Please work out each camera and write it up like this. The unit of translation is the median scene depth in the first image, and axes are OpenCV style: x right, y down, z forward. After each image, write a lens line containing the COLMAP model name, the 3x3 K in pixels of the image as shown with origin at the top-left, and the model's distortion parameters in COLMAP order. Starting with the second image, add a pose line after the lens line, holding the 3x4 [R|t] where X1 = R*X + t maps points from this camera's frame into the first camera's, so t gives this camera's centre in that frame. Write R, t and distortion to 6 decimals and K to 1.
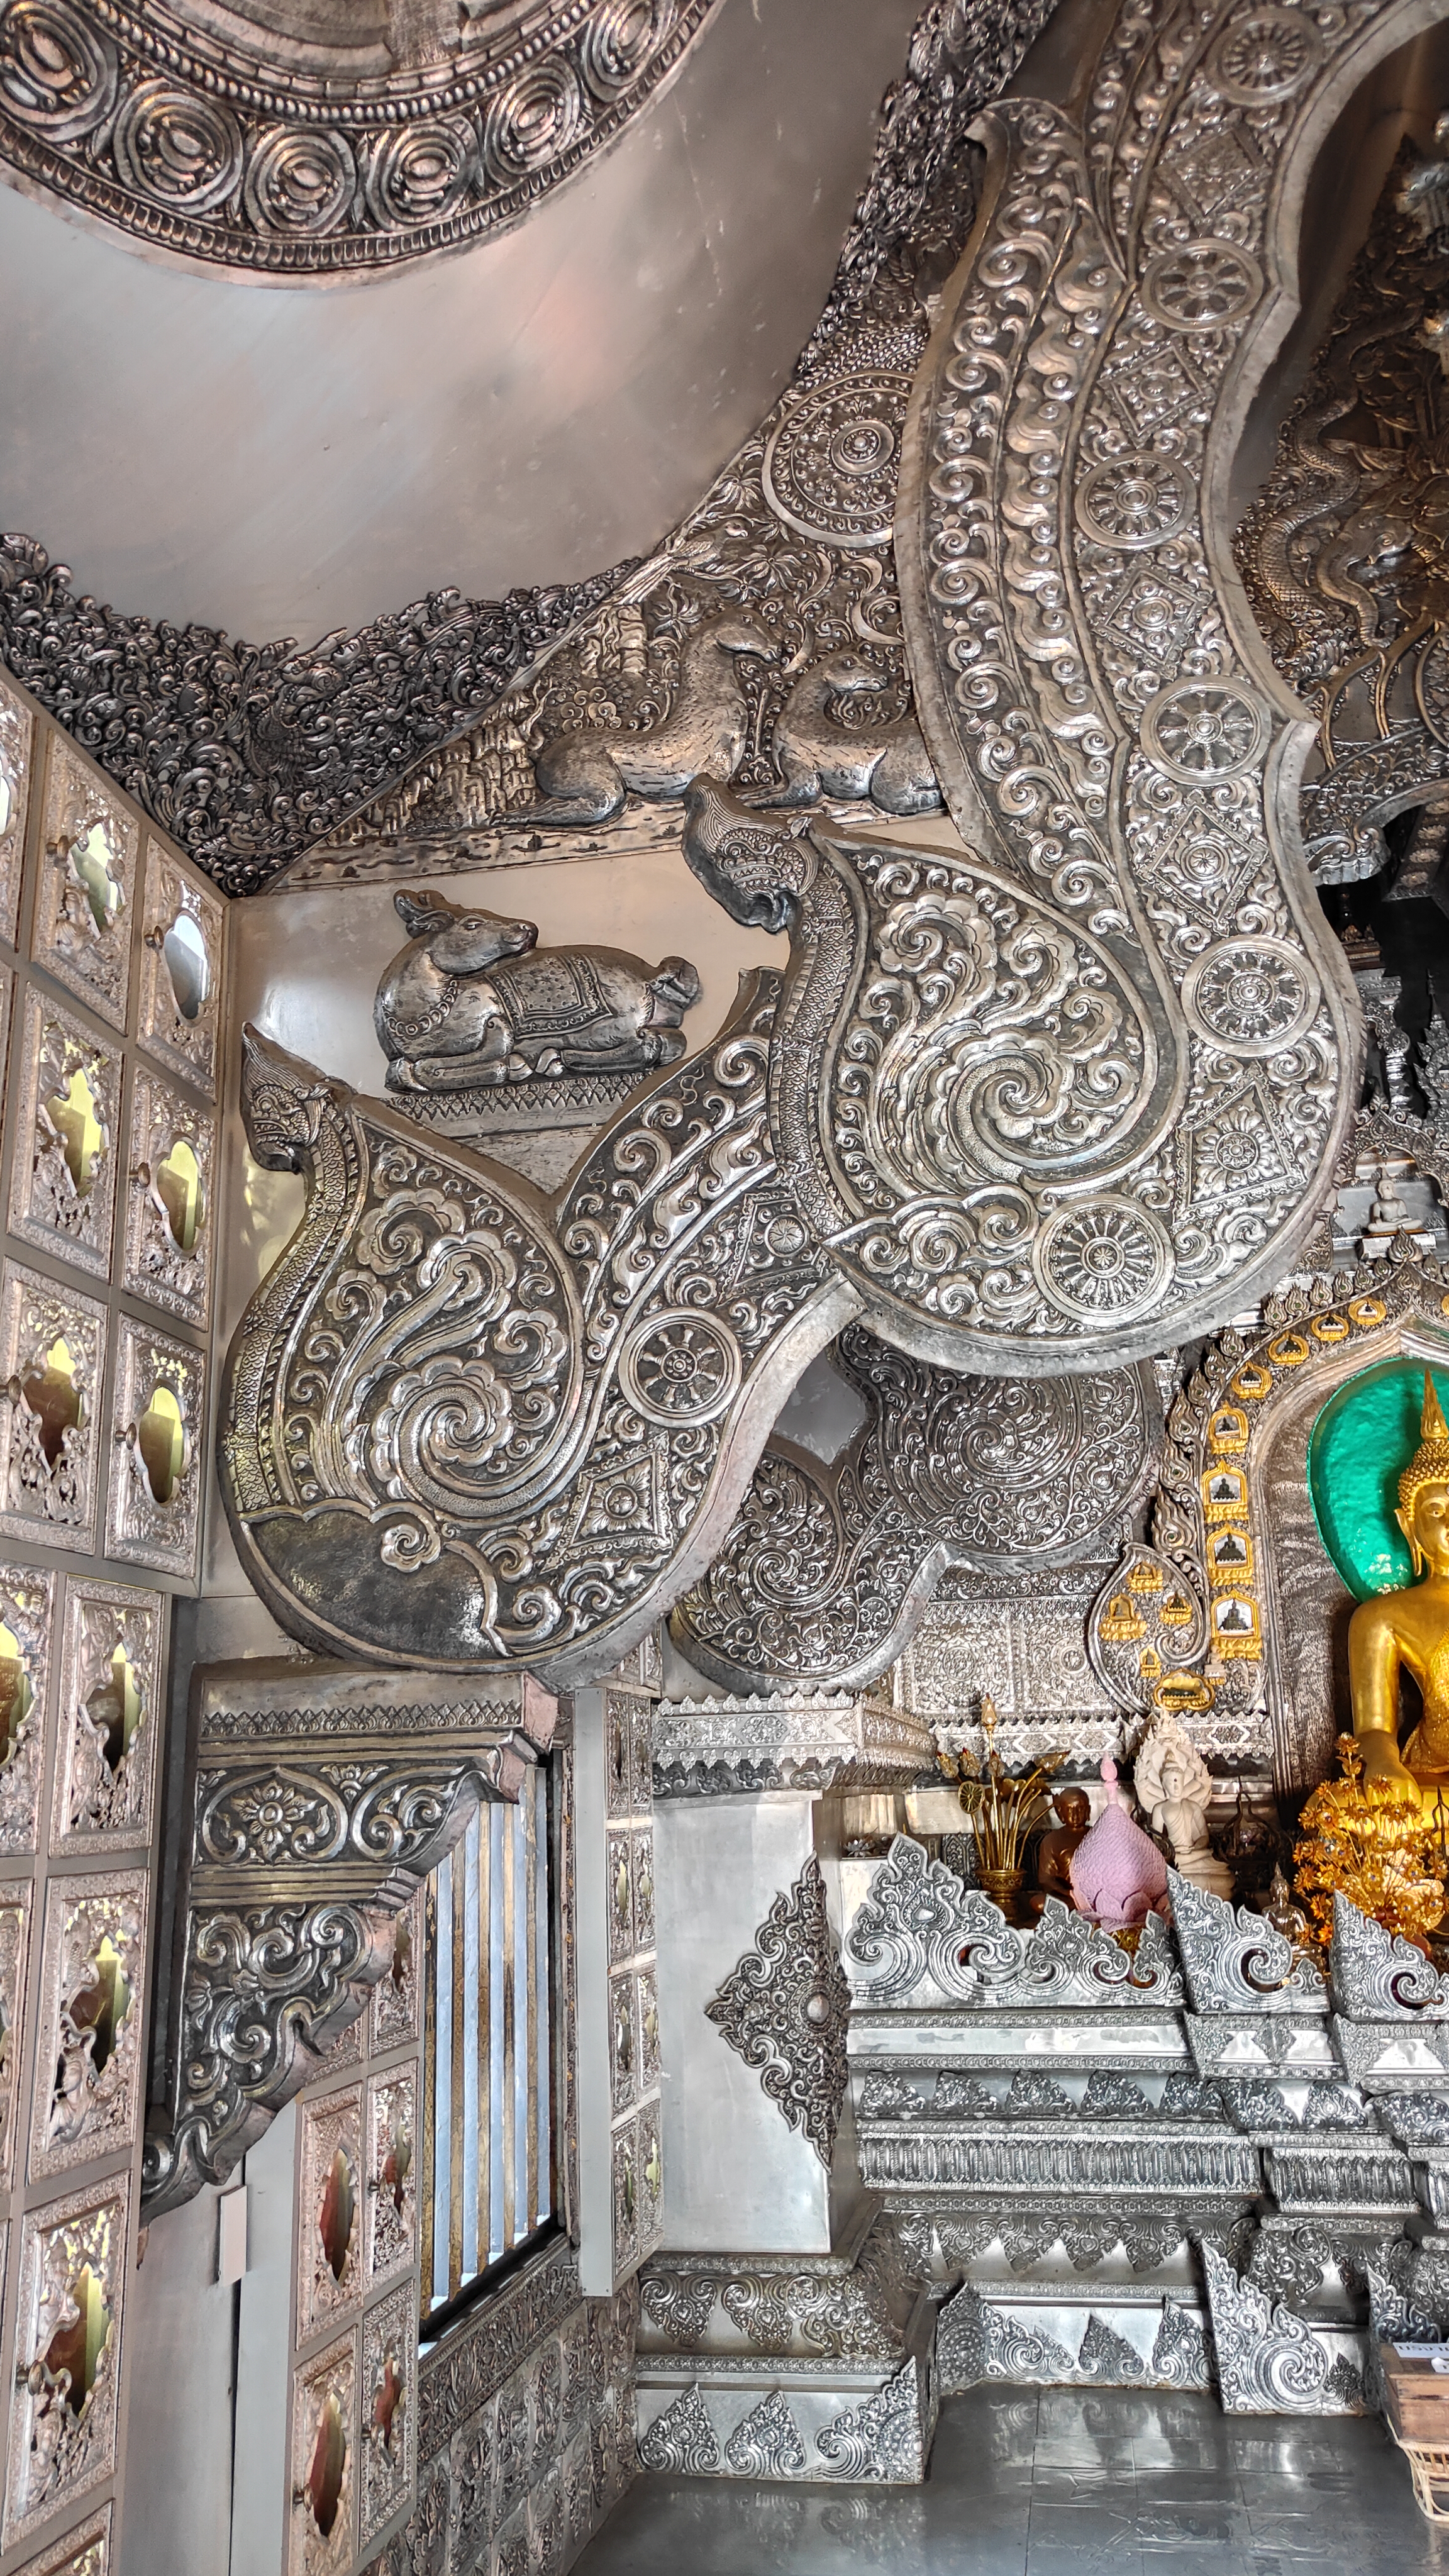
lens RADIAL K [[1810.2, 0, 724.5], [0, 1810.2, 1288.0], [0, 0, 1]] dist [-0.003493, -0.002717]
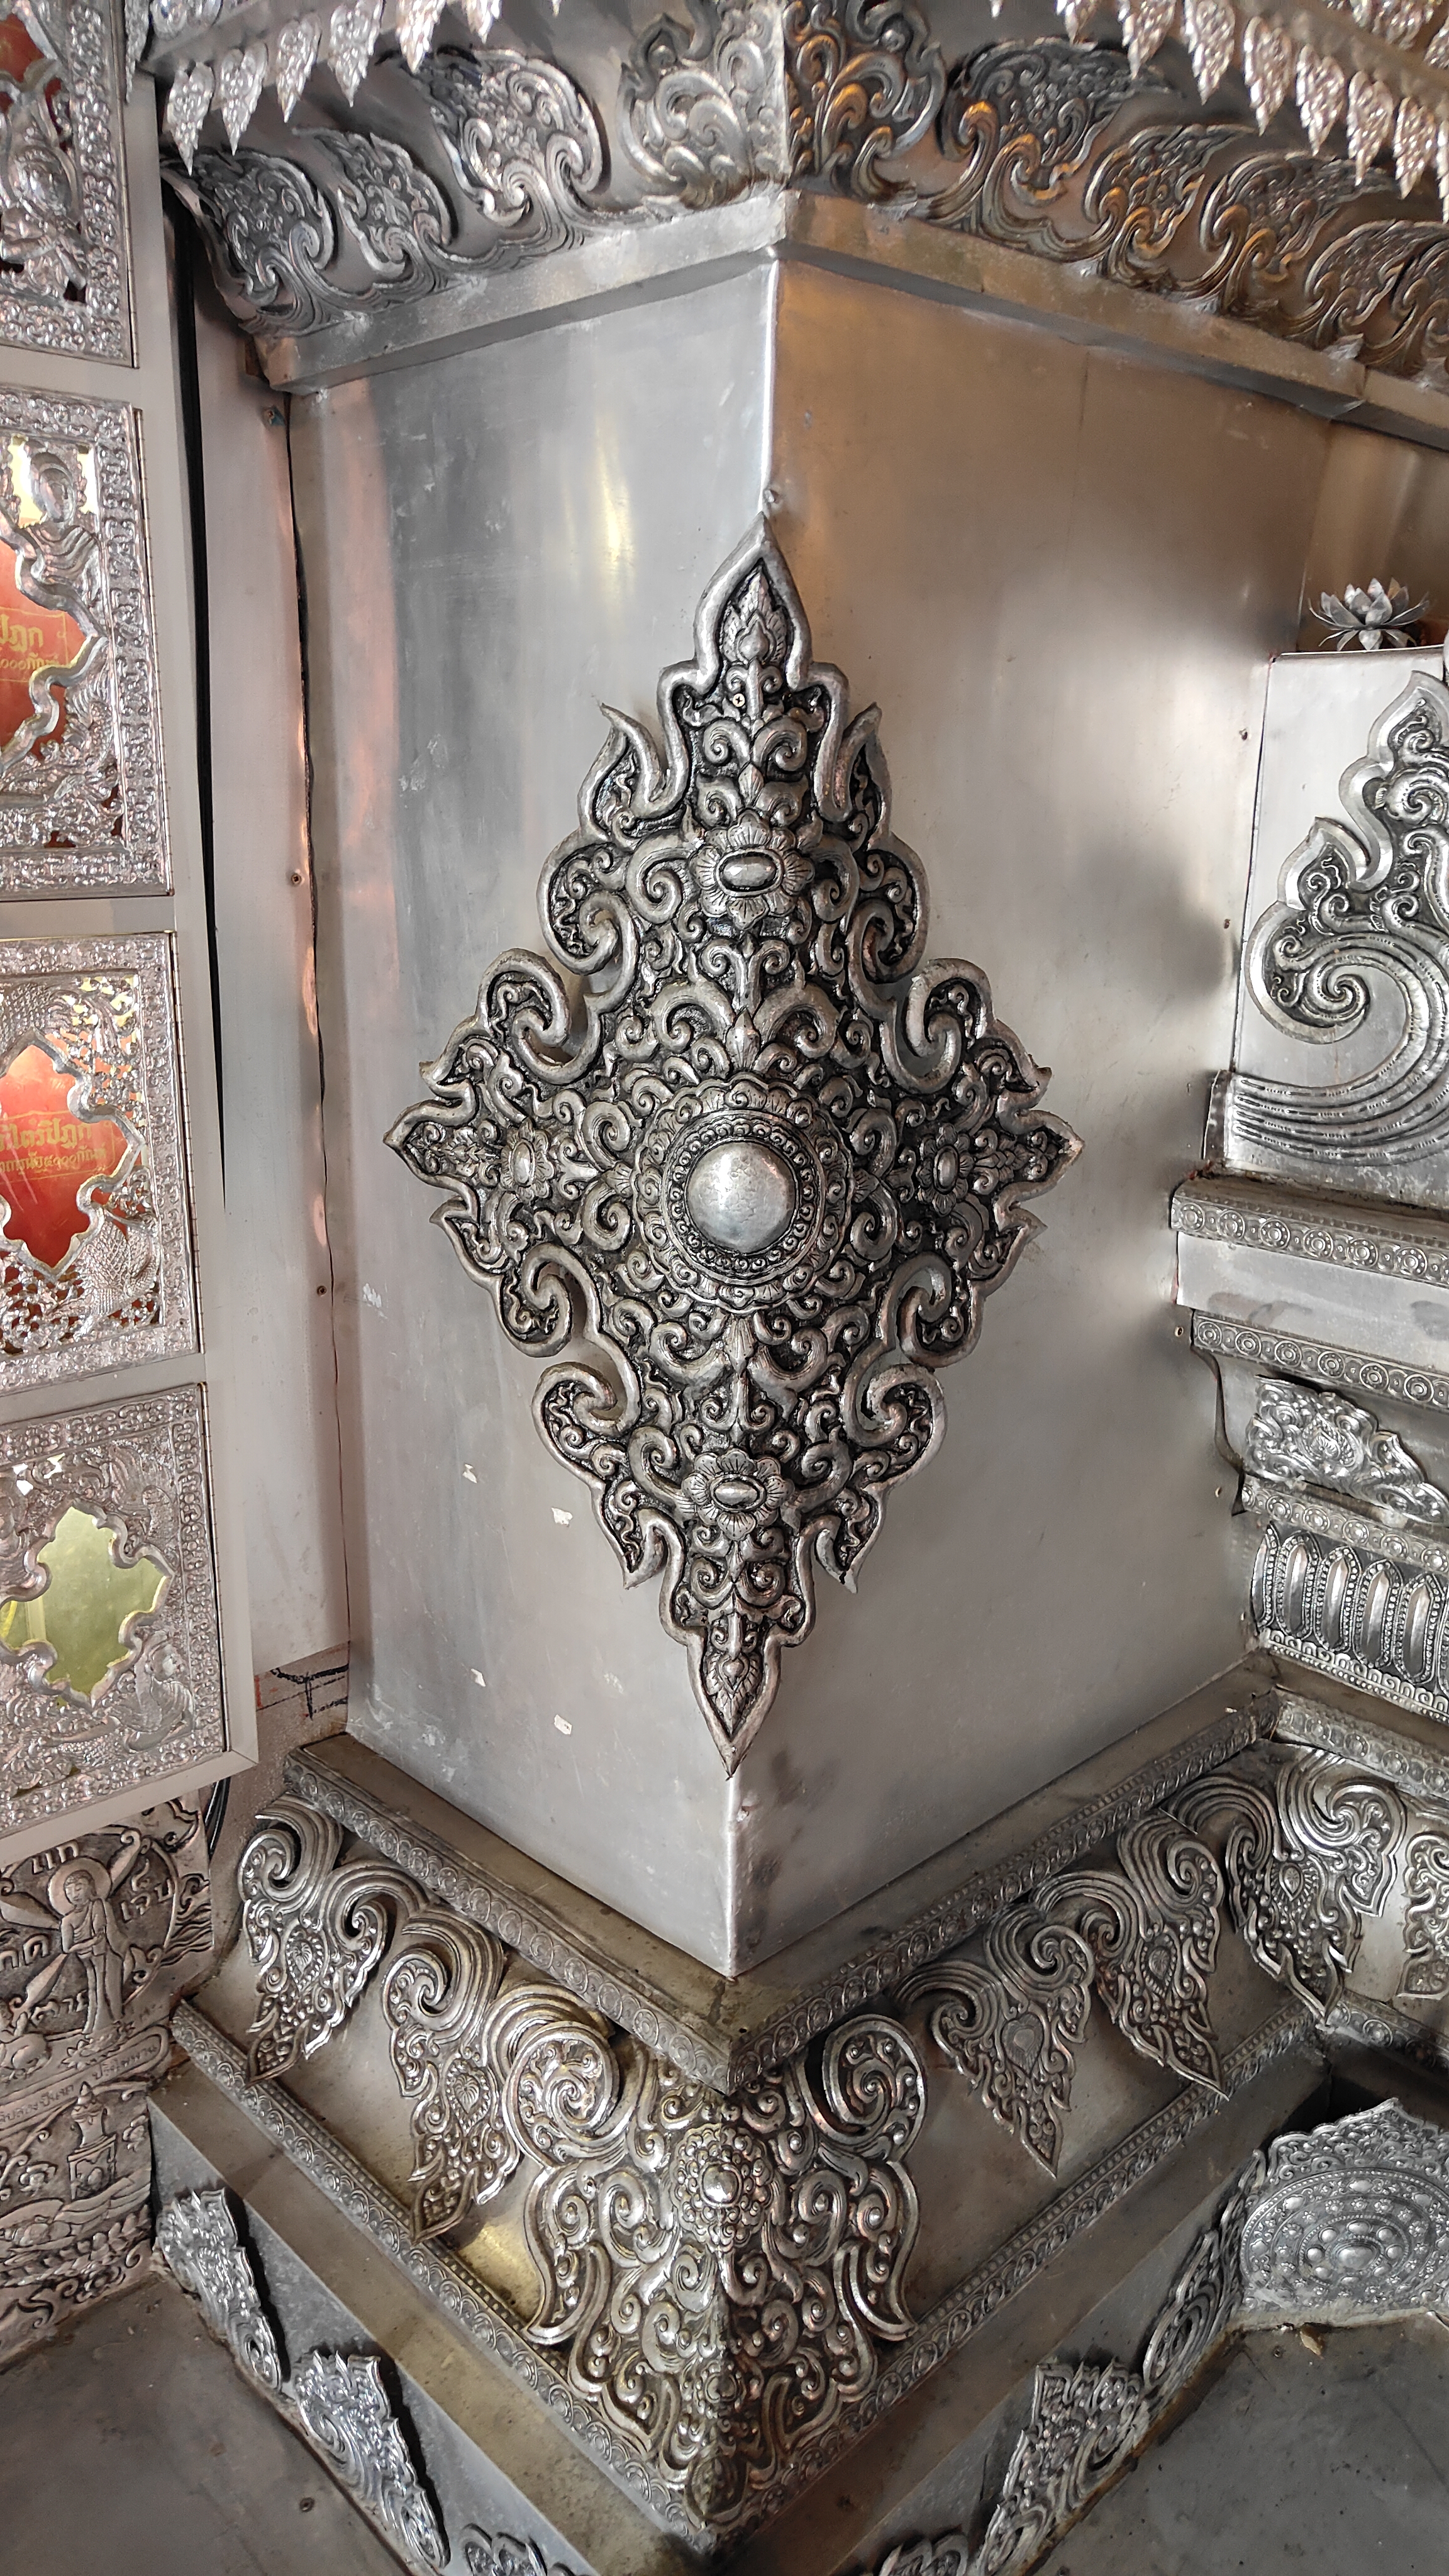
lens RADIAL K [[1810.2, 0, 724.5], [0, 1810.2, 1288.0], [0, 0, 1]] dist [-0.003493, -0.002717]
pose [[0.823418, 0.198816, -0.531465, 0.167171], [0.111233, 0.861882, 0.494759, 0.268554], [0.556426, -0.466510, 0.687574, 0.766550]]
